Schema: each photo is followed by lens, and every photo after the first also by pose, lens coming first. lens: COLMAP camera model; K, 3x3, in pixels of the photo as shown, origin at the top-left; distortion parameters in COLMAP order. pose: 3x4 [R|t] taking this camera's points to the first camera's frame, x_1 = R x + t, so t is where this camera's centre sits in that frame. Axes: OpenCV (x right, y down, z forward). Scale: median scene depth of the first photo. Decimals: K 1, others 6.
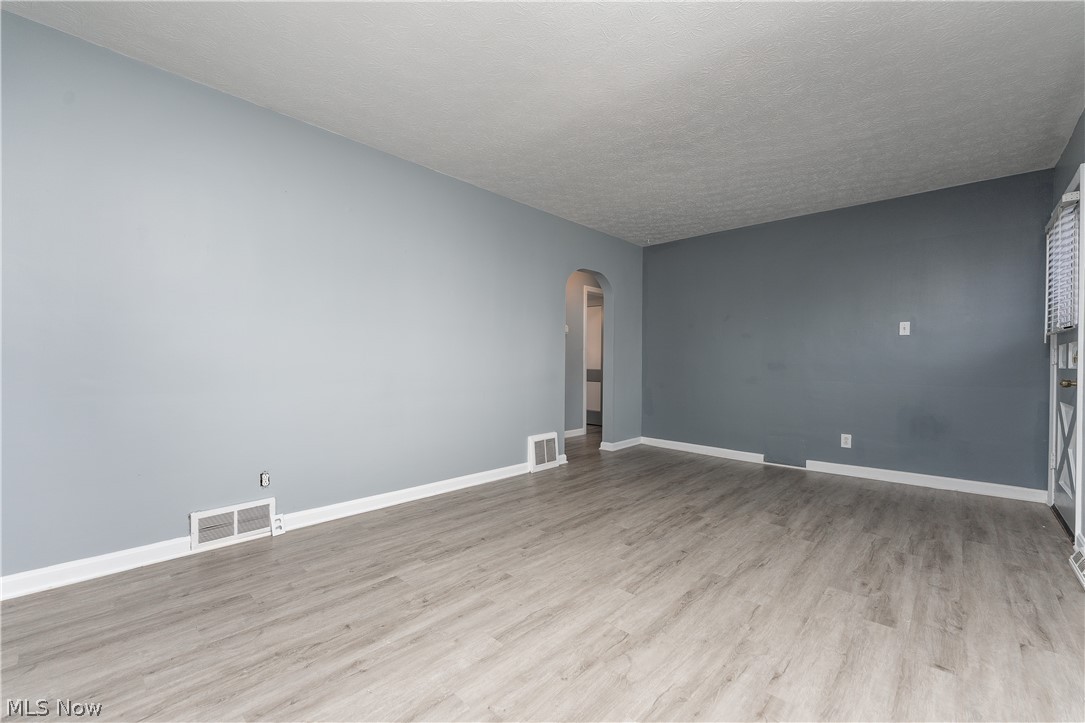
lens RADIAL K [[465.4, 0, 542.7], [0, 465.4, 360.7], [0, 0, 1]] dist [-0.009638, 0.000907]
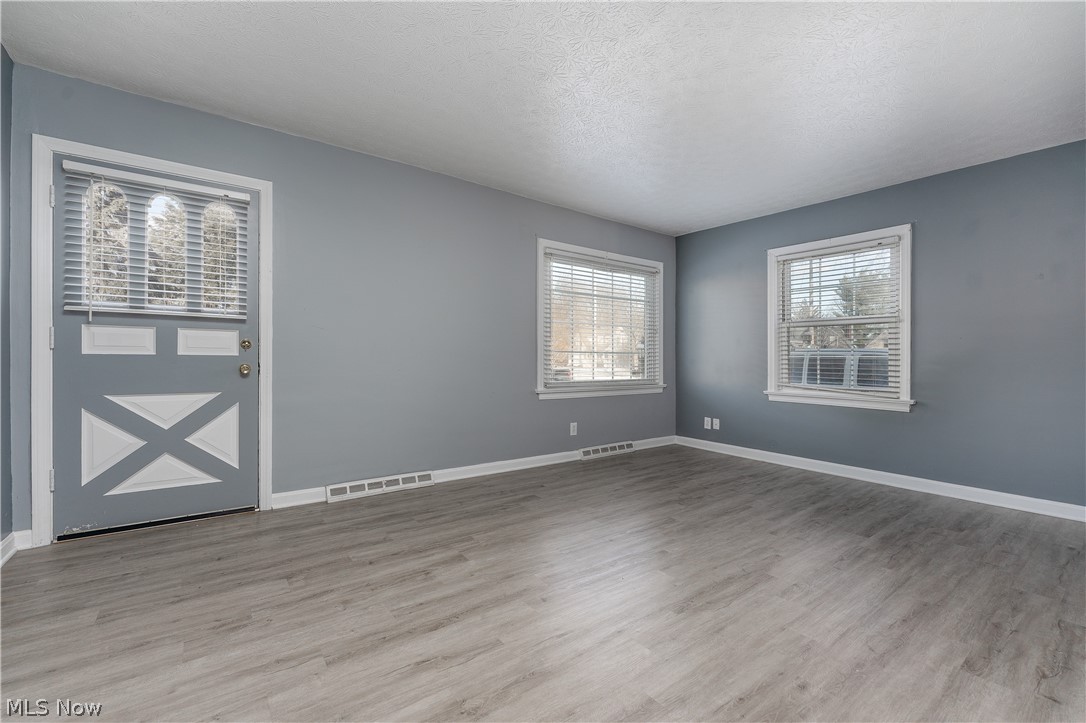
lens RADIAL K [[465.8, 0, 543.2], [0, 465.8, 361.5], [0, 0, 1]] dist [-0.009638, 0.000907]
pose [[-0.982868, -0.022145, 0.182974, 0.290084], [-0.021525, 0.999754, 0.005375, 0.011880], [-0.183048, 0.001344, -0.983103, 2.185307]]
